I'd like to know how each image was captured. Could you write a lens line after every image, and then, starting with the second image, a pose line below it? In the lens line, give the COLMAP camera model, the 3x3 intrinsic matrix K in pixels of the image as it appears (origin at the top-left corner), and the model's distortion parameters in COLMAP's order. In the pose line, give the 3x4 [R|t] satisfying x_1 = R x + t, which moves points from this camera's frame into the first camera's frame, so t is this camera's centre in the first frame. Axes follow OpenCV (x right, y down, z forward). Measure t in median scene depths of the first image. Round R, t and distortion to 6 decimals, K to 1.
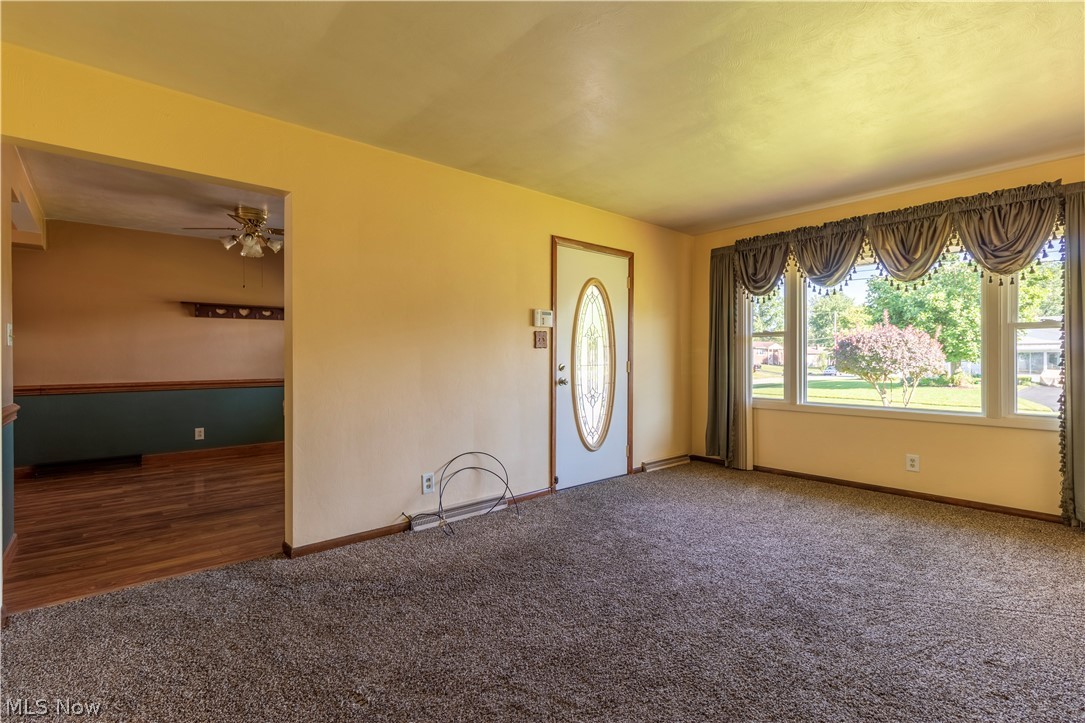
lens RADIAL K [[506.4, 0, 542.5], [0, 506.4, 361.5], [0, 0, 1]] dist [-0.000818, 0.000261]
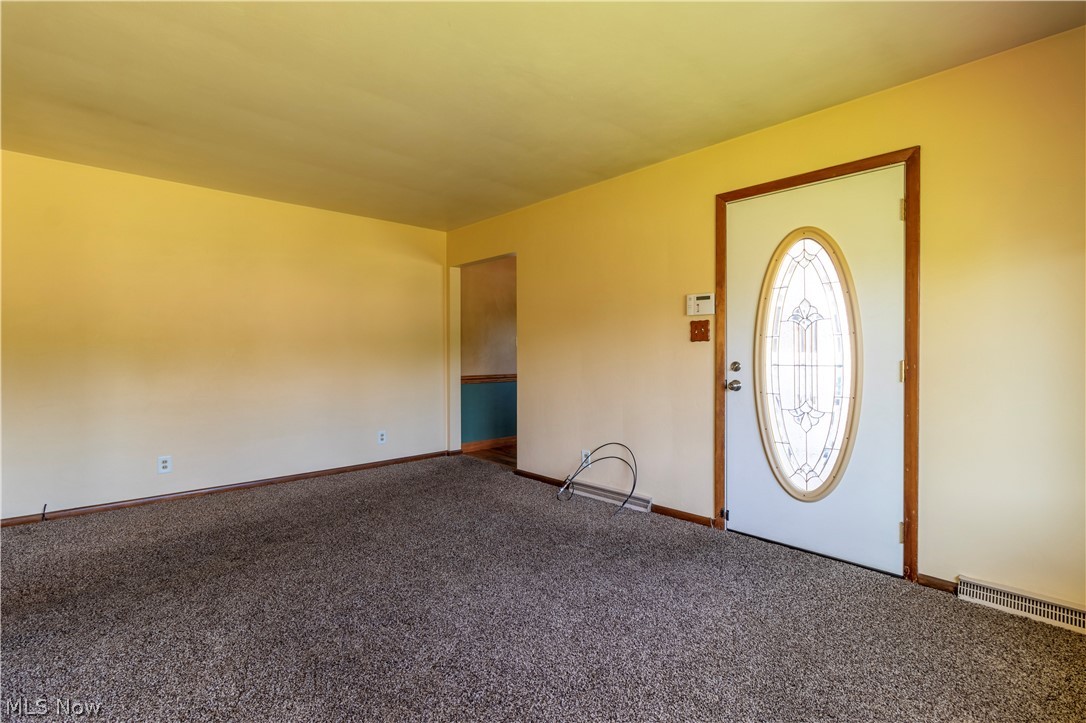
lens RADIAL K [[506.8, 0, 543.0], [0, 506.8, 361.5], [0, 0, 1]] dist [-0.000818, 0.000261]
pose [[0.028409, 0.017880, -0.999436, 0.772353], [-0.012861, 0.999764, 0.017520, -0.004855], [0.999514, 0.012356, 0.028633, 0.700027]]
